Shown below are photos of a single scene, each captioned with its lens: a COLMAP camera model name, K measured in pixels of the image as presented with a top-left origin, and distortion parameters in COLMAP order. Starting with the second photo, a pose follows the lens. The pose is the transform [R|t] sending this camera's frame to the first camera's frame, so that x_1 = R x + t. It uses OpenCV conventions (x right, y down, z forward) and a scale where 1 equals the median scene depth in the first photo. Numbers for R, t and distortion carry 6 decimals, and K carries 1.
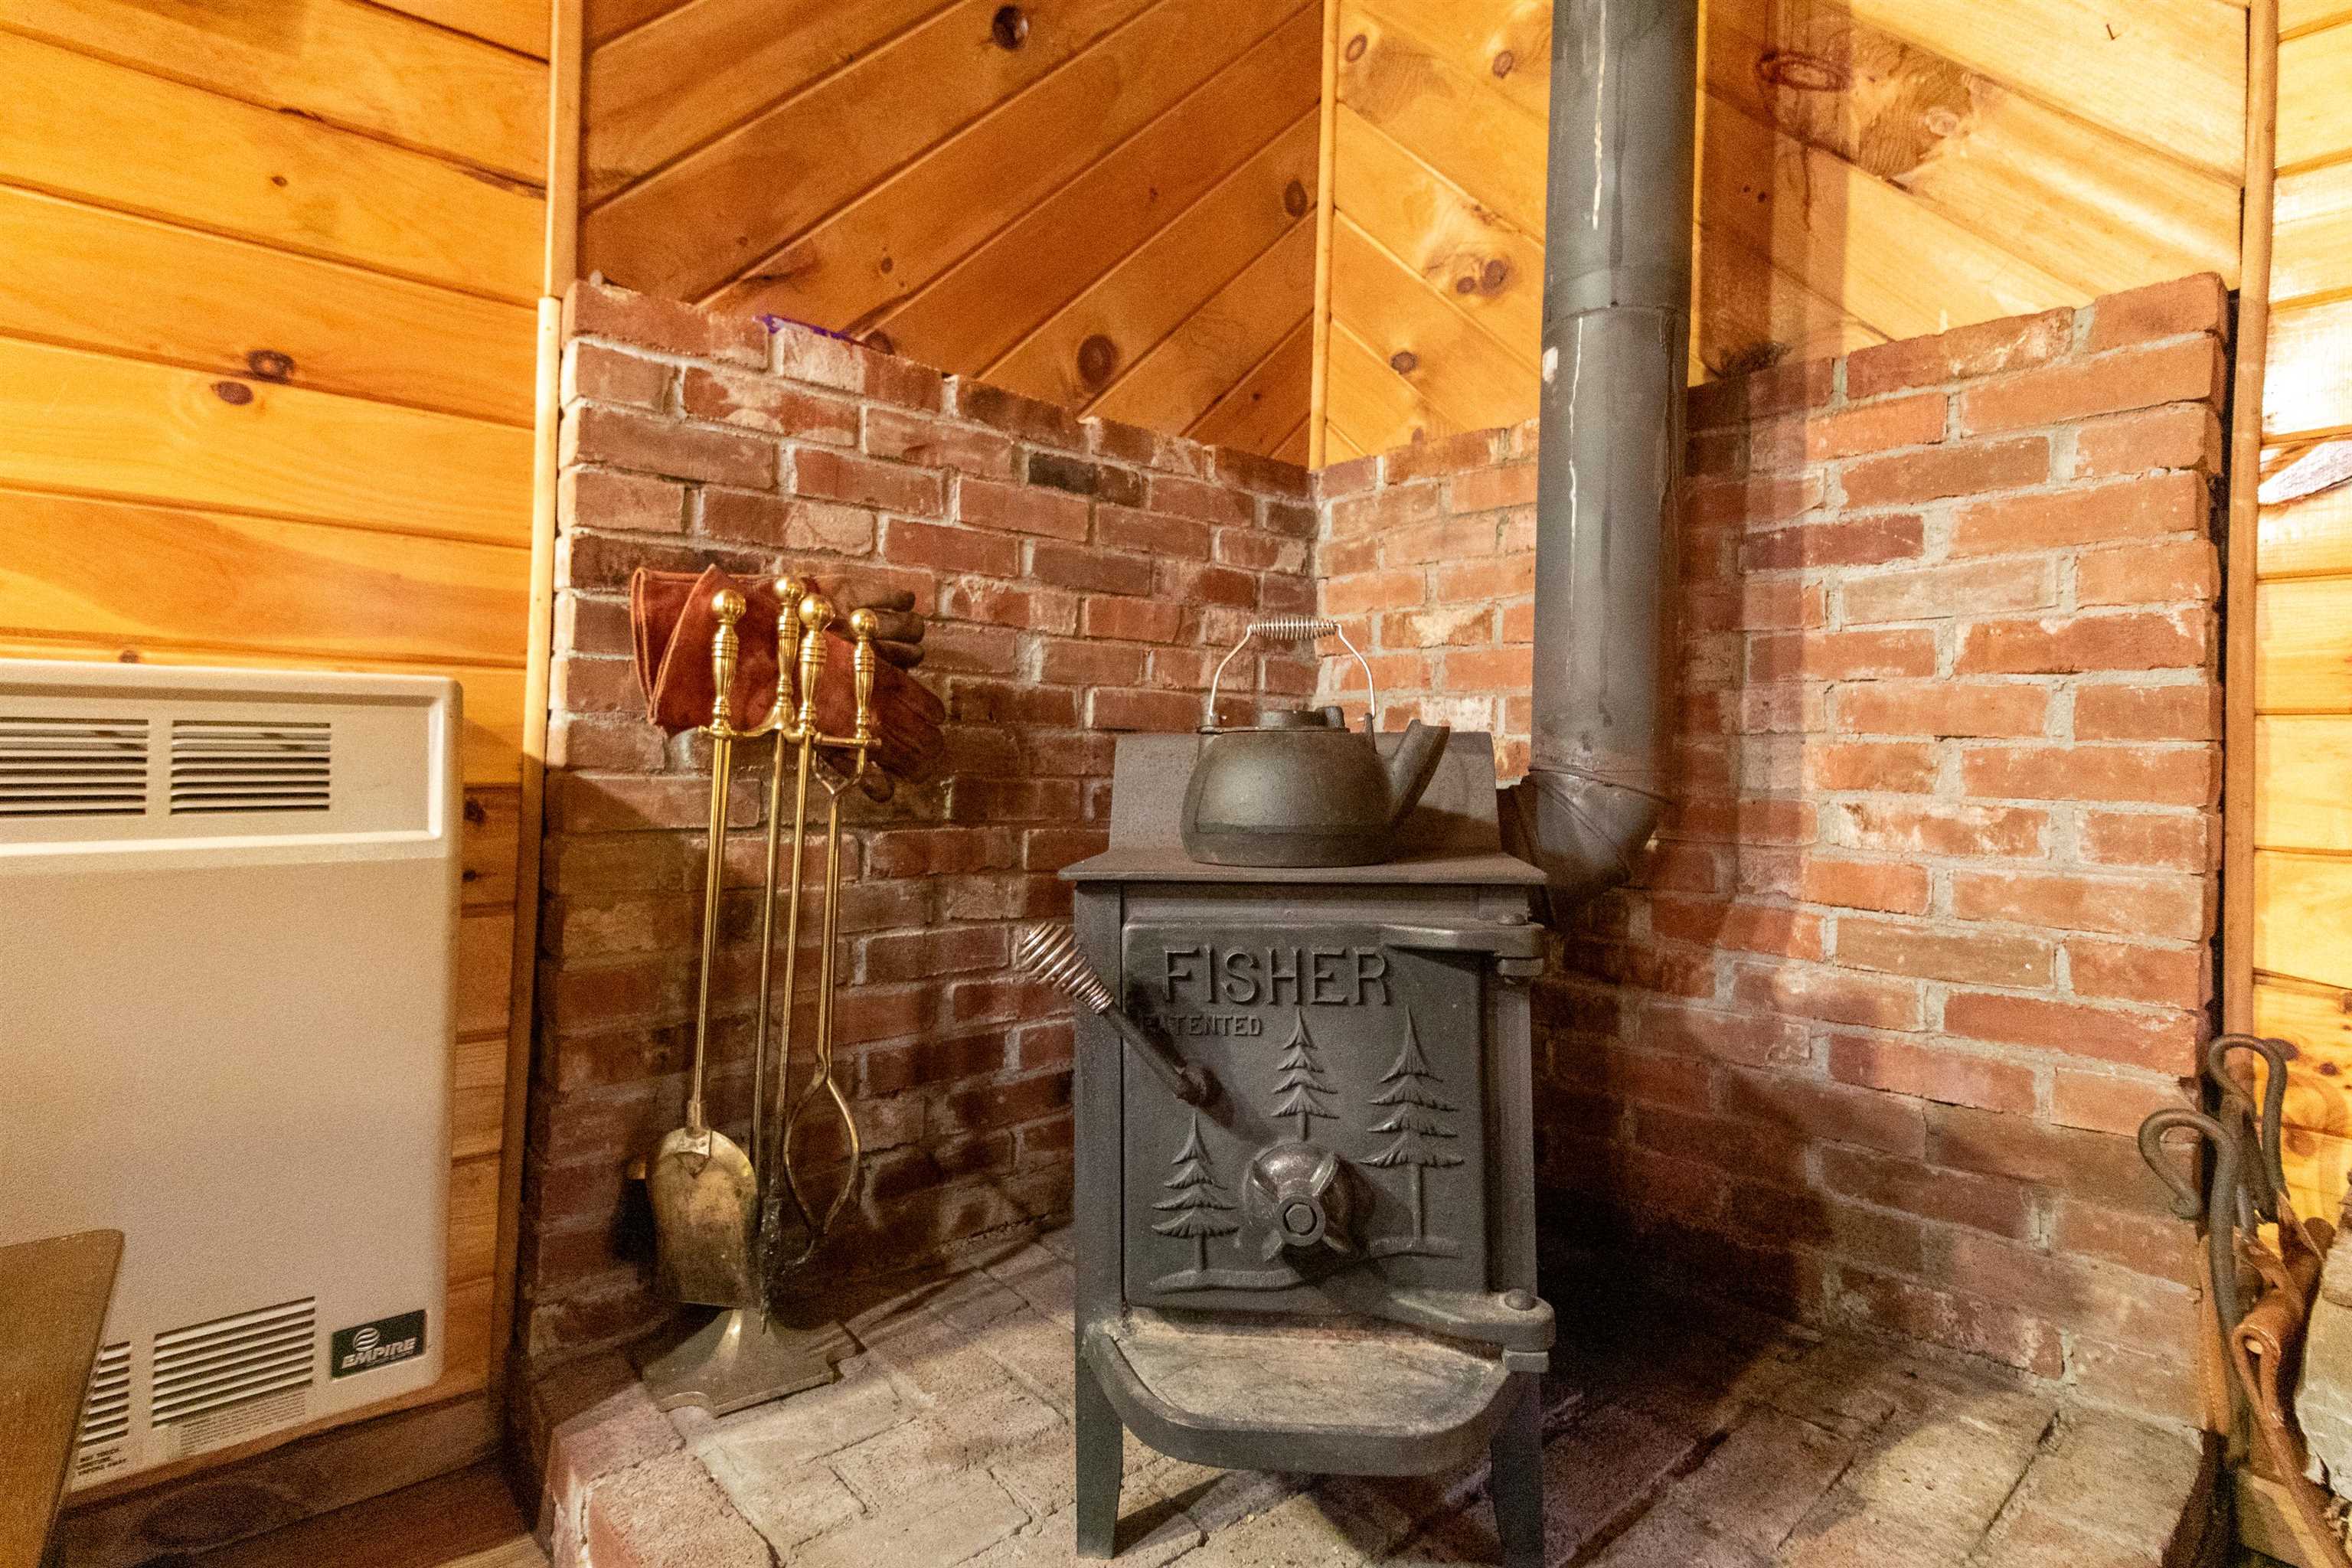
lens RADIAL K [[1143.0, 0, 1183.0], [0, 1143.0, 726.4], [0, 0, 1]] dist [0.000791, 0.000074]
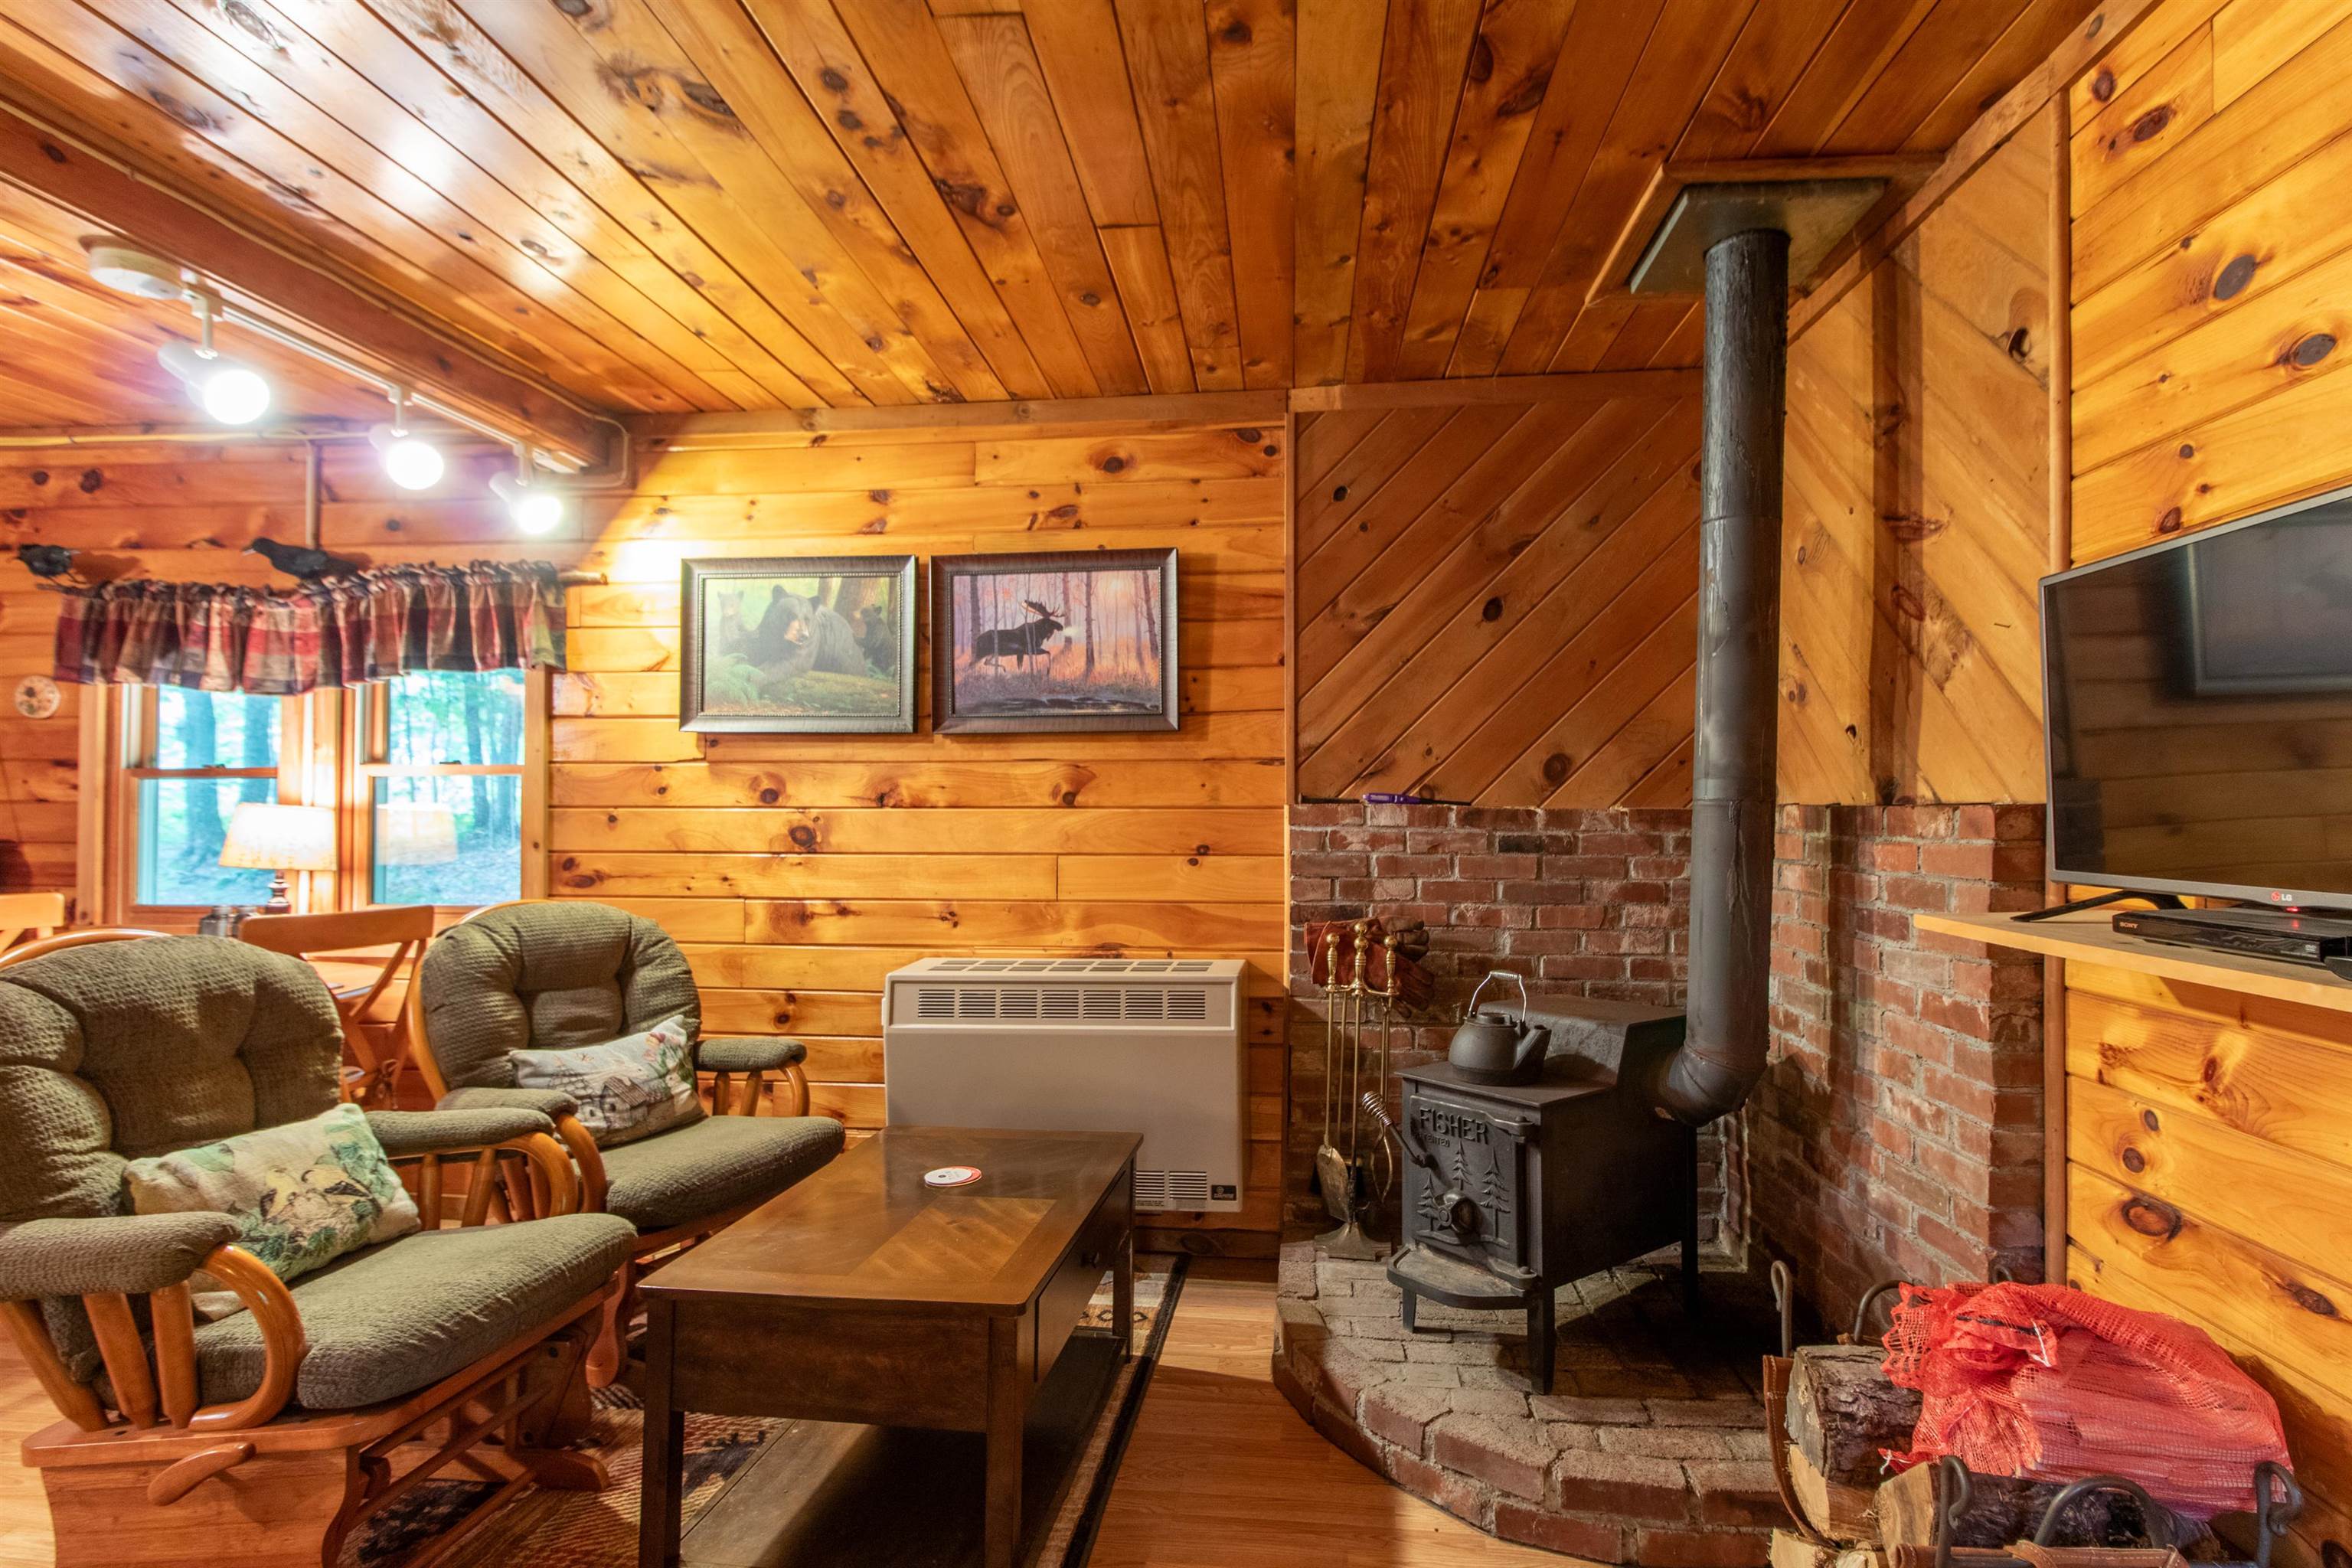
lens RADIAL K [[1121.8, 0, 1236.9], [0, 1121.8, 791.1], [0, 0, 1]] dist [0.002866, 0.000808]
pose [[0.705351, -0.029933, -0.708226, 1.051042], [0.025919, 0.999529, -0.016430, -0.344298], [0.708384, -0.006767, 0.705795, -0.772144]]
